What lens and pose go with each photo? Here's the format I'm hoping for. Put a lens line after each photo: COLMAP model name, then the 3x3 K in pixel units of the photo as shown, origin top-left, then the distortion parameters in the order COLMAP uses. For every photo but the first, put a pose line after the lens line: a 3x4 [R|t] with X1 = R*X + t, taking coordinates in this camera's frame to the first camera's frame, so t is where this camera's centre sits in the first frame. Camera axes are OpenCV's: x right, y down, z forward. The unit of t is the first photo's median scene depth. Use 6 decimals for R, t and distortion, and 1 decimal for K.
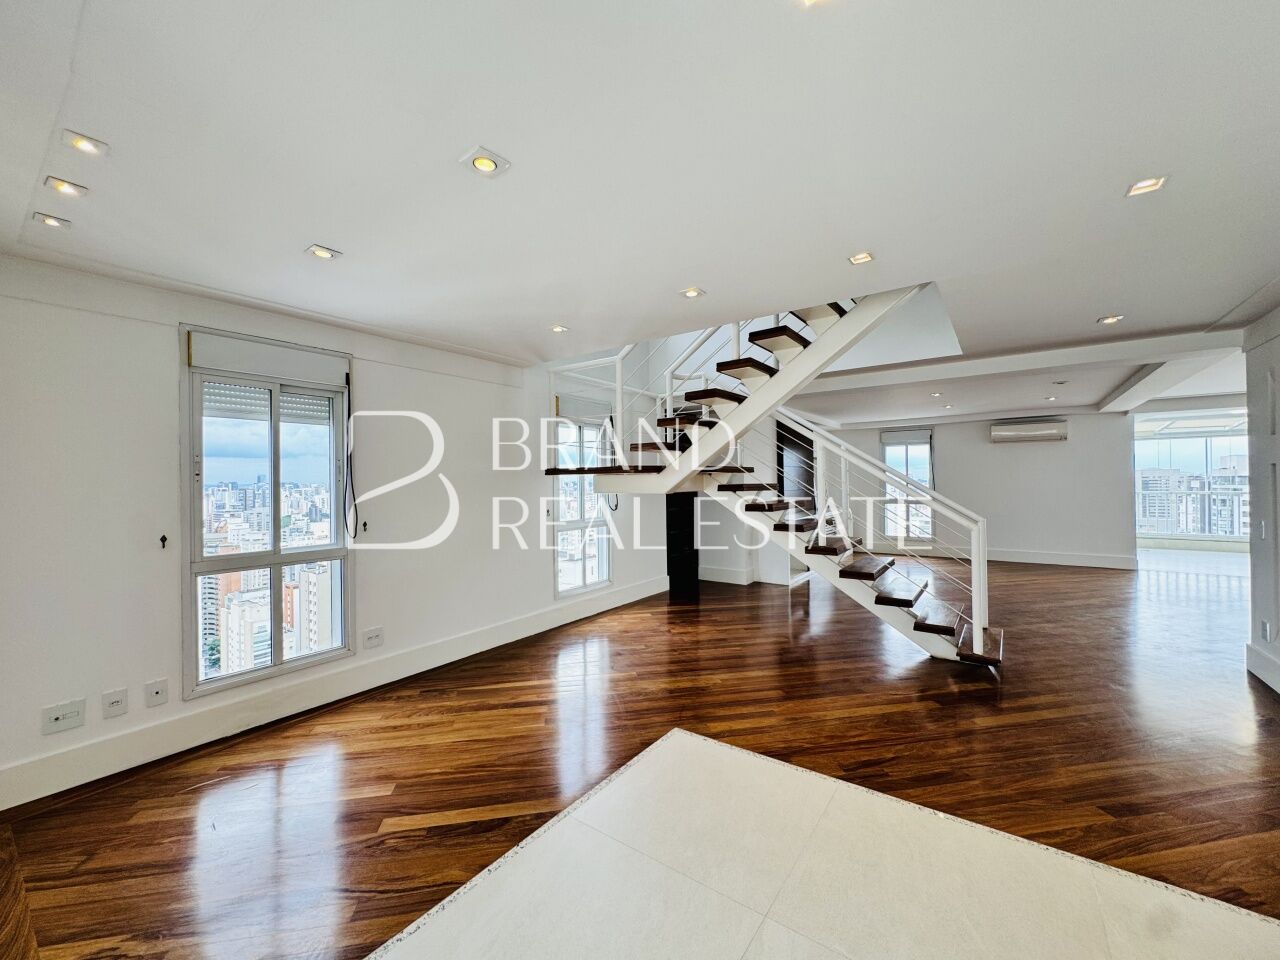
lens RADIAL K [[510.9, 0, 640.0], [0, 510.9, 480.0], [0, 0, 1]] dist [0.001413, 0.000143]
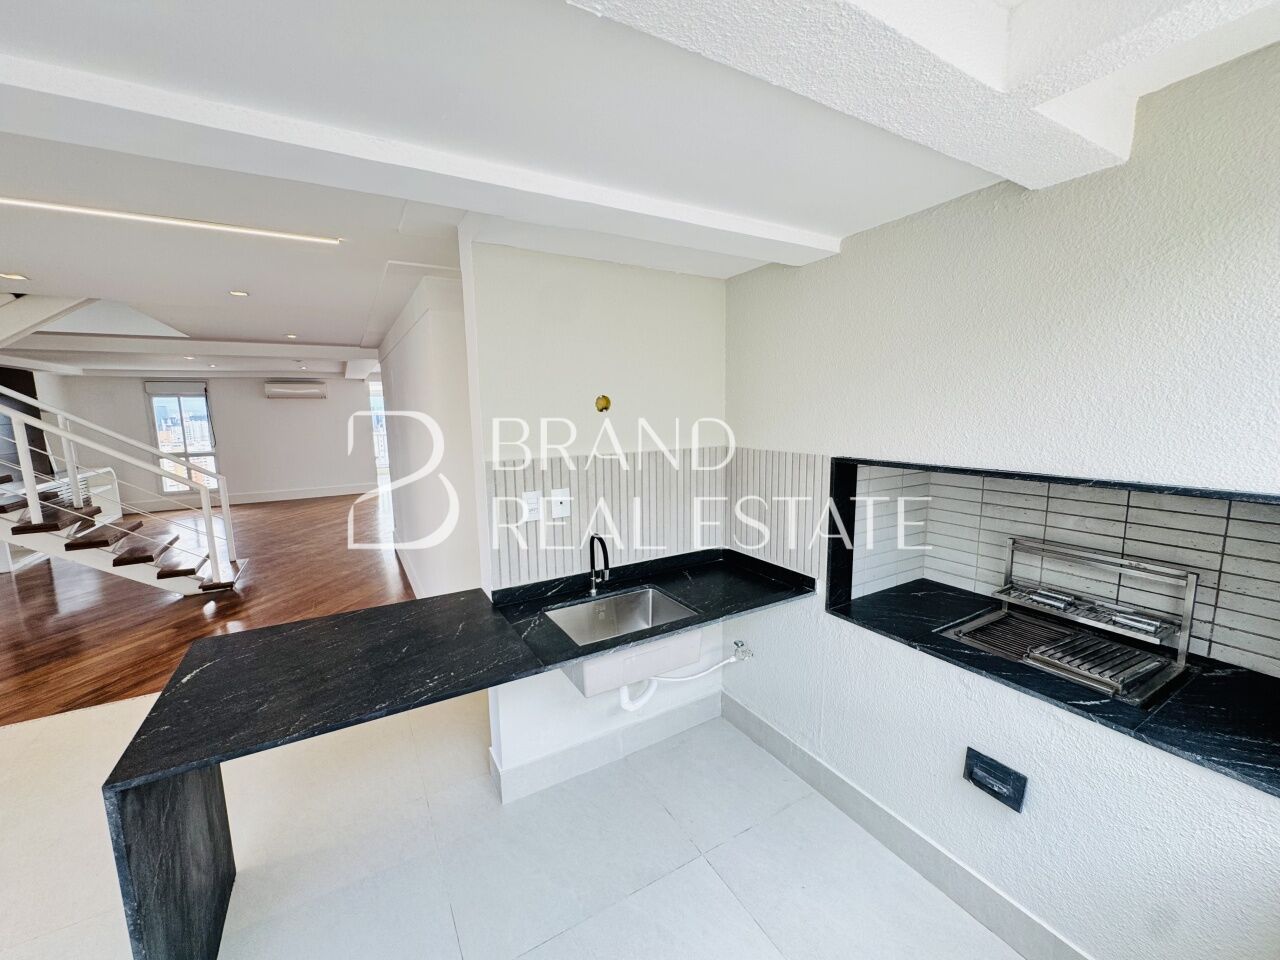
lens RADIAL K [[510.9, 0, 640.0], [0, 510.9, 480.0], [0, 0, 1]] dist [0.001413, 0.000143]
pose [[0.408229, -0.125298, 0.904240, -0.026506], [0.006918, 0.990932, 0.134187, -0.043769], [-0.912853, -0.048524, 0.405394, -0.251866]]
